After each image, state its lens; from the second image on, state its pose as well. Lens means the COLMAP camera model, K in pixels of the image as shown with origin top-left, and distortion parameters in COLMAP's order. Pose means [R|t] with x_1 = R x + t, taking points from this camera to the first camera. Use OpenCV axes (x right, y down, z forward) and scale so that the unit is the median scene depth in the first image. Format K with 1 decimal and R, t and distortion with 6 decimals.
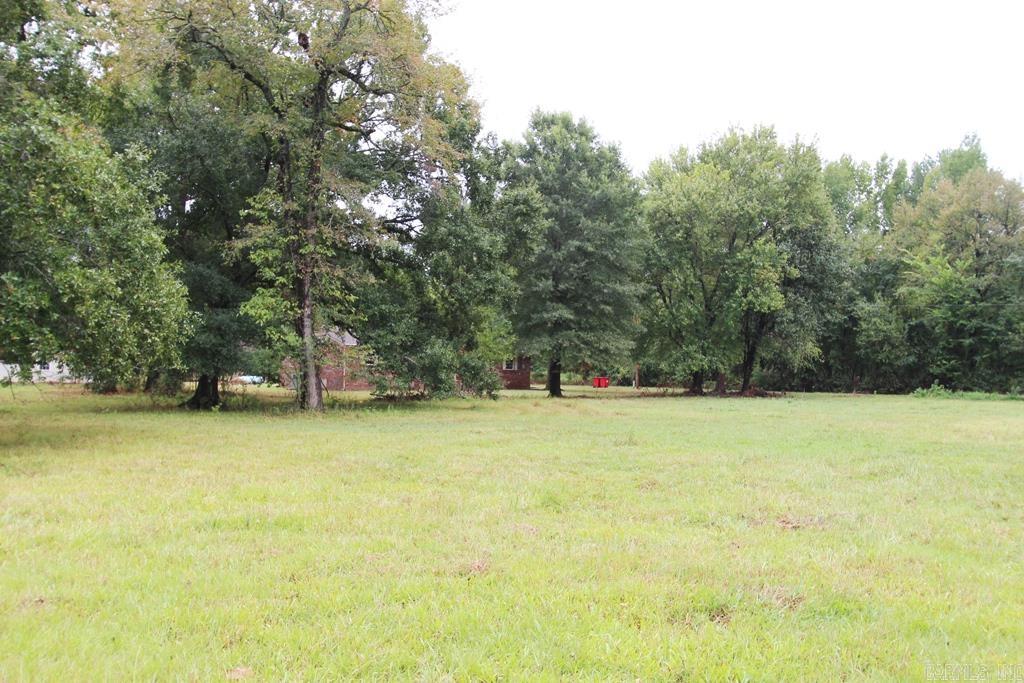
lens RADIAL K [[990.8, 0, 515.7], [0, 990.8, 344.0], [0, 0, 1]] dist [0.002929, 0.041660]
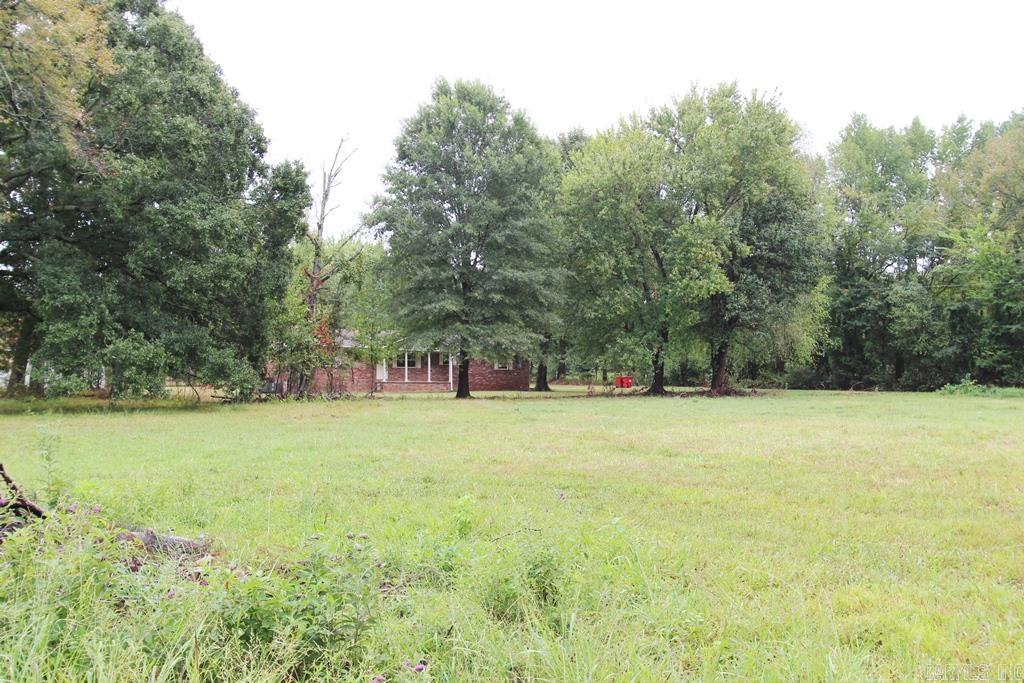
lens RADIAL K [[990.8, 0, 515.7], [0, 990.8, 344.0], [0, 0, 1]] dist [0.002929, 0.041660]
pose [[0.981882, -0.019244, -0.188514, 0.206952], [0.018700, 0.999814, -0.004664, 0.007602], [0.188569, 0.001055, 0.982059, 0.102076]]
